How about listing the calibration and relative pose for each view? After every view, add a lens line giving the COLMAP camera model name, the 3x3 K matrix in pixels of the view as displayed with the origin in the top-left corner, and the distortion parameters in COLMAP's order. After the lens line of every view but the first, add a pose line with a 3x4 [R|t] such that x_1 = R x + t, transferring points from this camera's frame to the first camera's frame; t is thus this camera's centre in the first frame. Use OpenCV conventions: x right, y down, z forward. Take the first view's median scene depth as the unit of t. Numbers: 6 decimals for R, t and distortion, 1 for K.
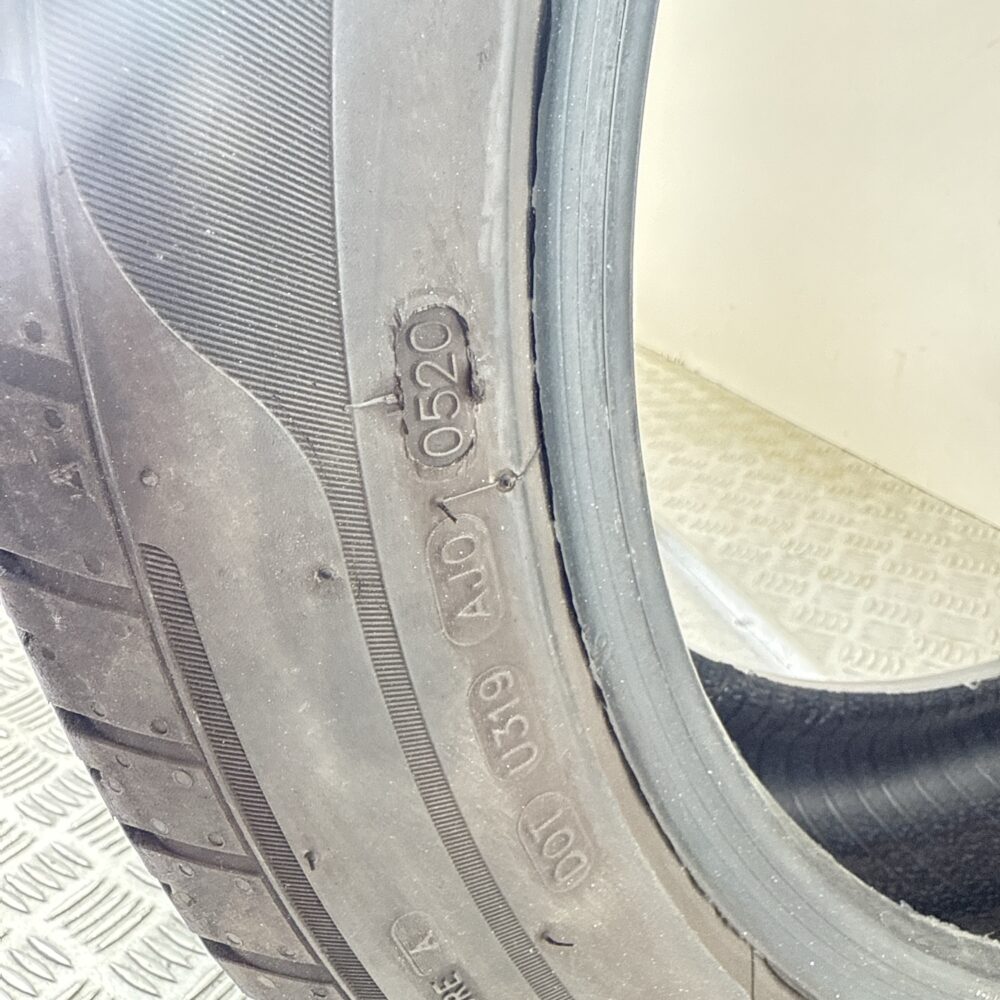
lens RADIAL K [[1040.2, 0, 499.8], [0, 1040.2, 501.0], [0, 0, 1]] dist [-0.017394, 0.000000]
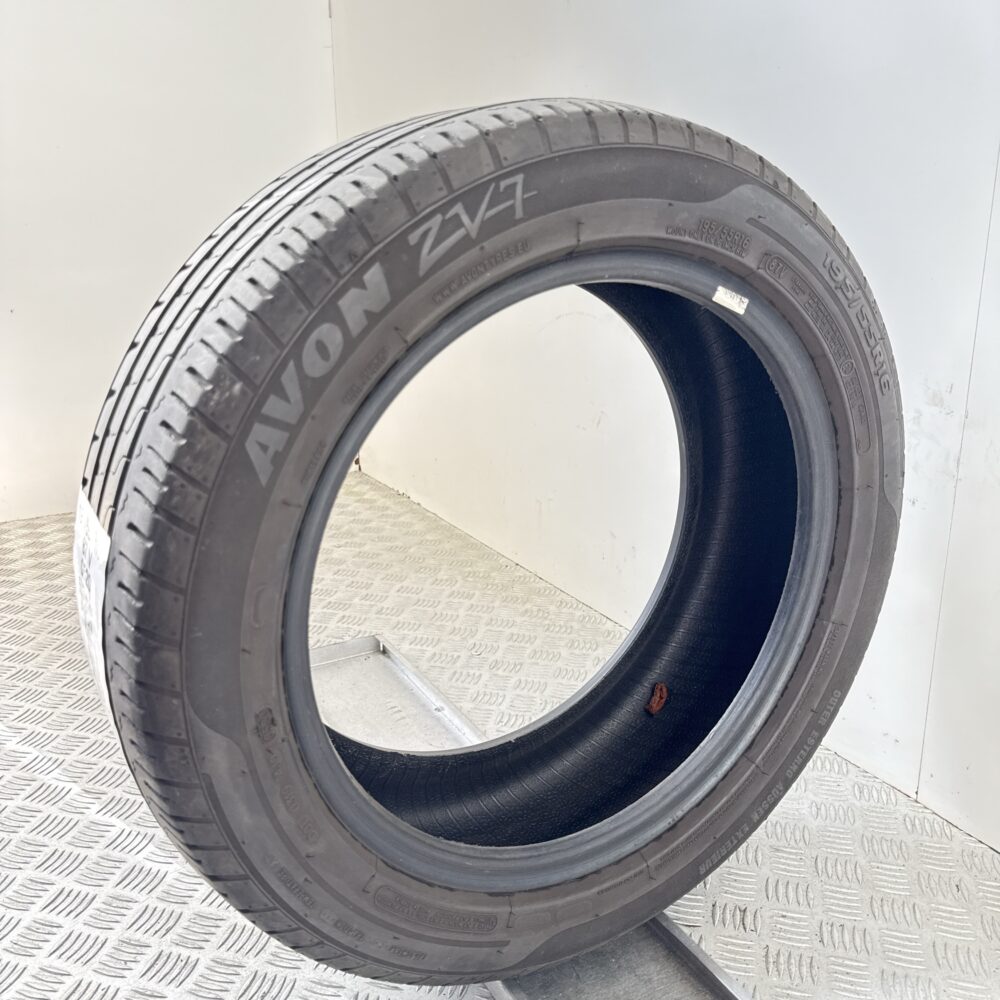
lens RADIAL K [[902.7, 0, 499.1], [0, 902.7, 495.9], [0, 0, 1]] dist [0.034706, -0.087118]
pose [[0.963368, -0.101200, 0.248356, 0.027288], [0.124083, 0.989182, -0.078243, -0.453690], [-0.237751, 0.106193, 0.965504, -2.146991]]
